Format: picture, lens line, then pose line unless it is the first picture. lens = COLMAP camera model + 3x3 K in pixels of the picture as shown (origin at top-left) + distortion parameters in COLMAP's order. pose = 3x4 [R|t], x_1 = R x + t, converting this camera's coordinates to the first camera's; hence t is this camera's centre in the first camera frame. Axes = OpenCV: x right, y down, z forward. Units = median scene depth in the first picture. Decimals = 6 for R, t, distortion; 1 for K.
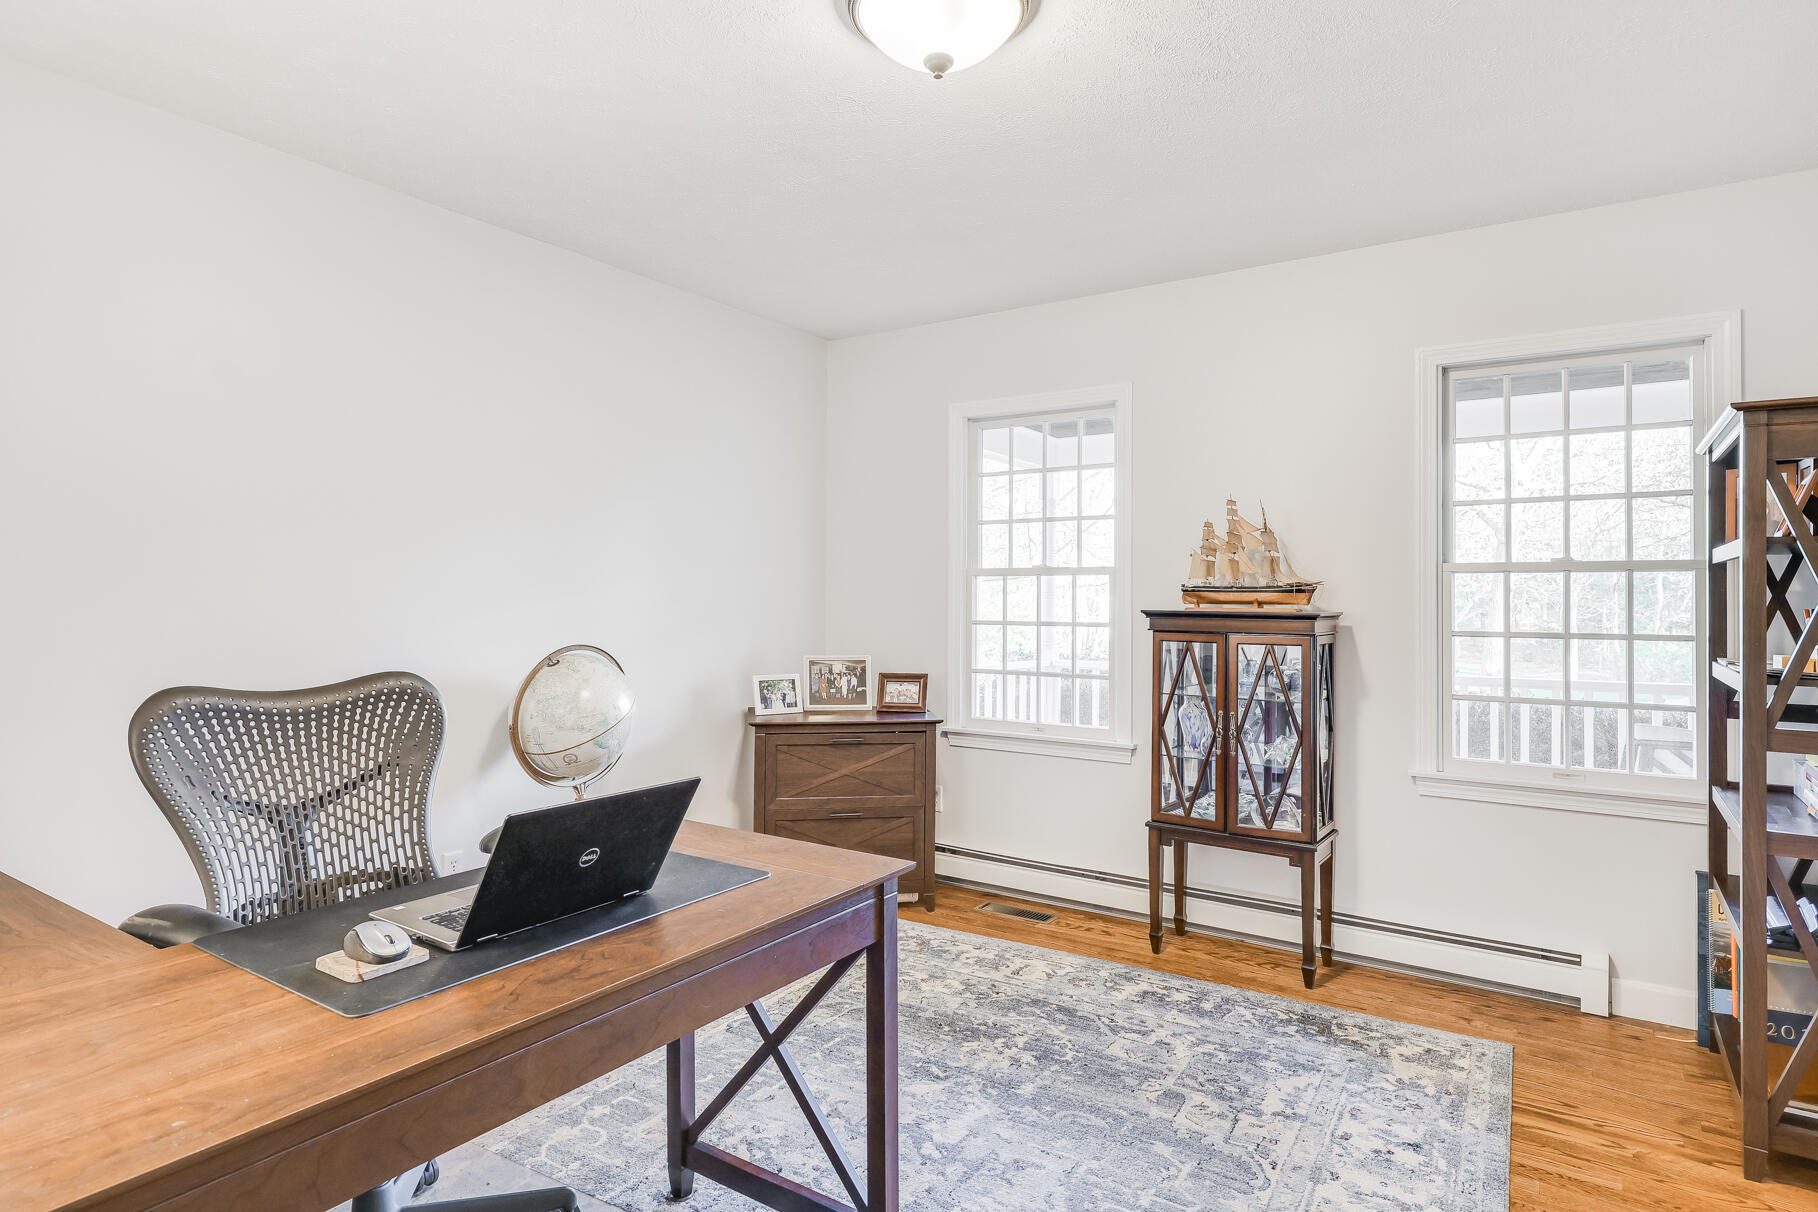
lens RADIAL K [[1008.5, 0, 911.1], [0, 1008.5, 582.4], [0, 0, 1]] dist [0.001785, -0.000294]
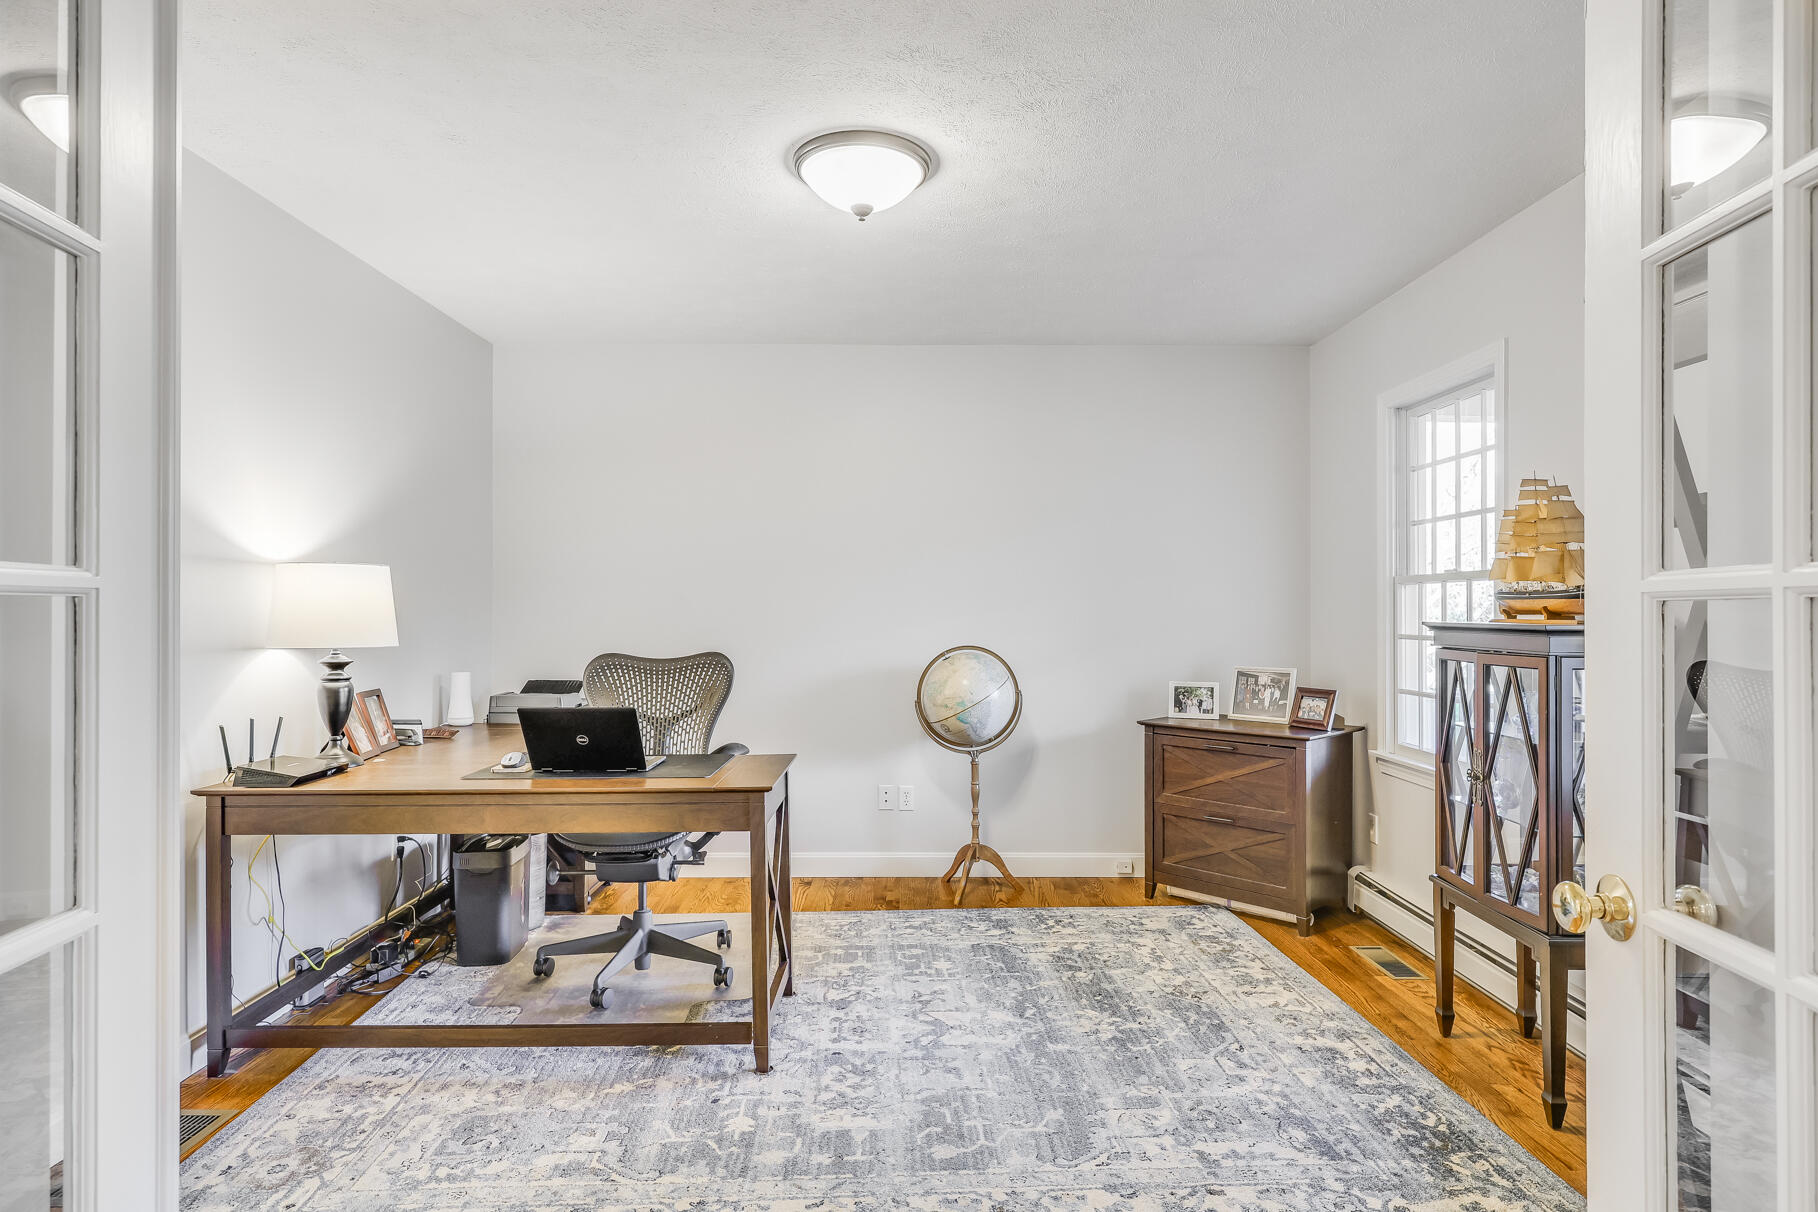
lens RADIAL K [[1026.4, 0, 912.4], [0, 1026.4, 599.4], [0, 0, 1]] dist [0.000643, -0.000042]
pose [[0.553114, -0.014434, -0.832980, 0.617002], [0.016548, 0.999843, -0.006337, 0.005727], [0.832941, -0.010279, 0.553266, 0.149441]]
